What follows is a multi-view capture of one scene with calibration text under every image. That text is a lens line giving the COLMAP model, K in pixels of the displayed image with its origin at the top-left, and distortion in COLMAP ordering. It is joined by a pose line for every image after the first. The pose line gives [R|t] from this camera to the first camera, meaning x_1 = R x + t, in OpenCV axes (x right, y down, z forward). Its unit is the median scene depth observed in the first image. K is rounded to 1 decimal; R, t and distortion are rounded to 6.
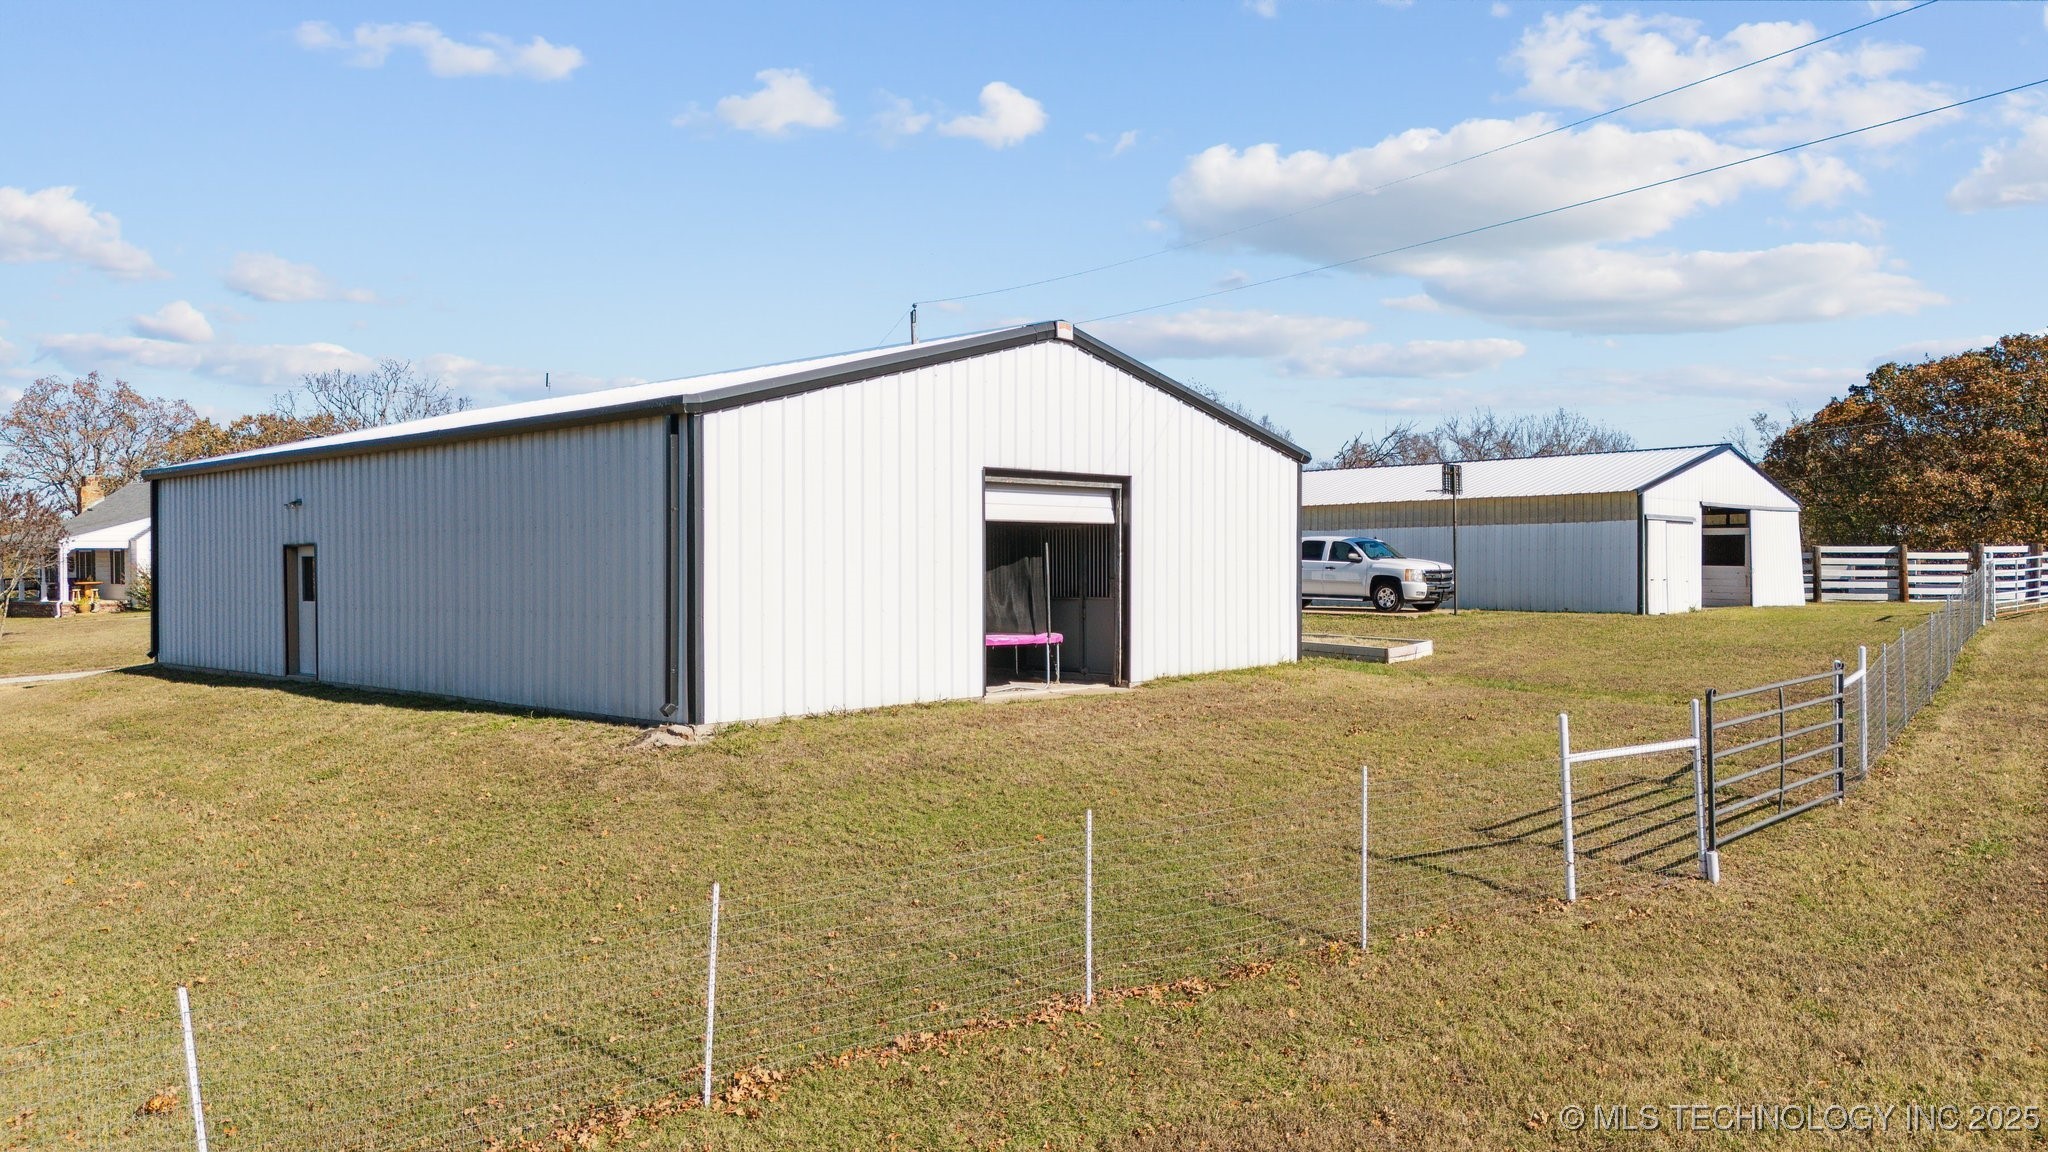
lens RADIAL K [[1471.4, 0, 1028.2], [0, 1471.4, 545.9], [0, 0, 1]] dist [0.002016, -0.004109]
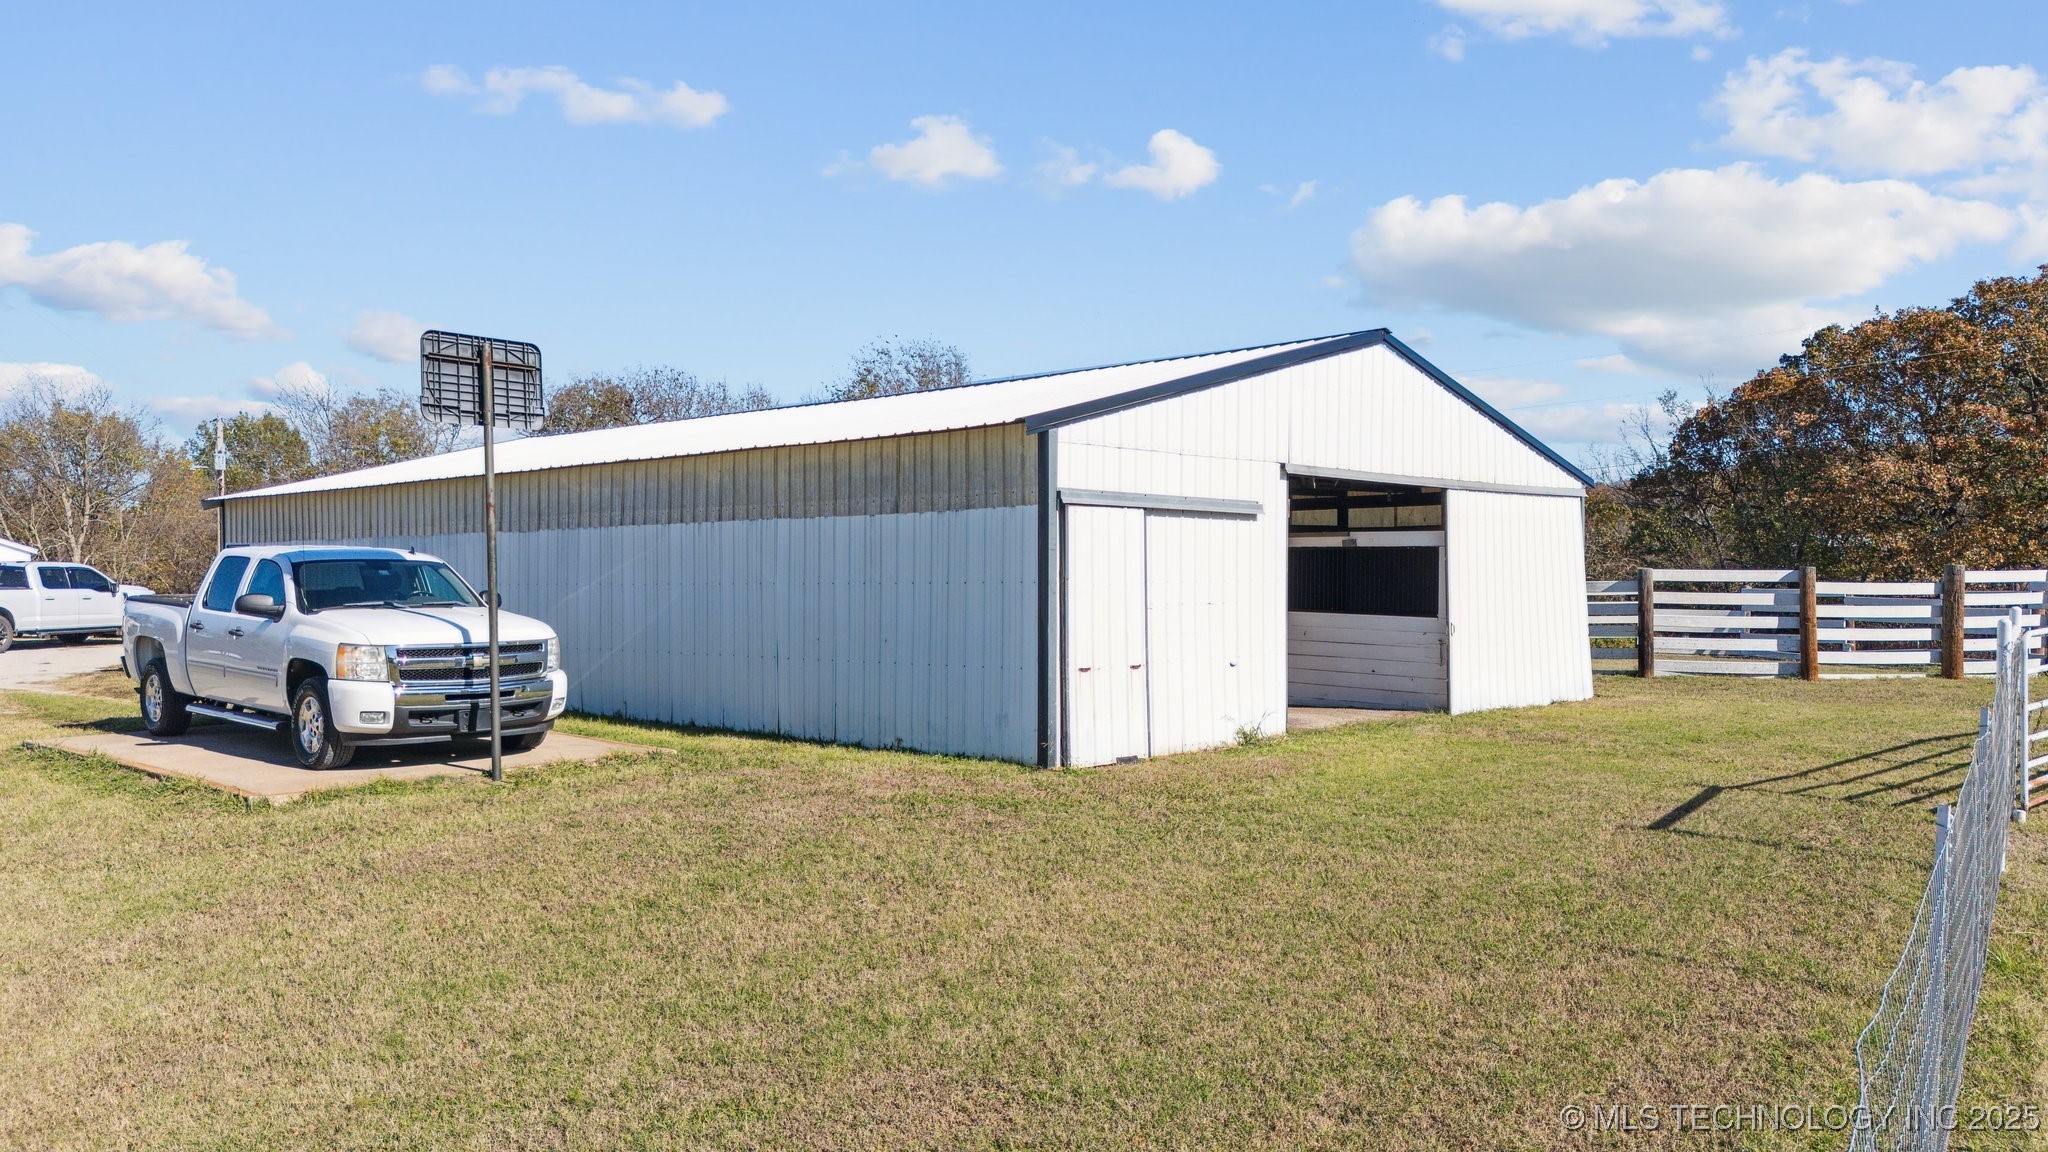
lens RADIAL K [[1501.5, 0, 1024.0], [0, 1501.5, 576.0], [0, 0, 1]] dist [0.005663, 0.003577]
pose [[0.999576, 0.003094, 0.028944, 0.167628], [-0.003523, 0.999885, 0.014772, -0.002442], [-0.028895, -0.014868, 0.999472, 0.265234]]
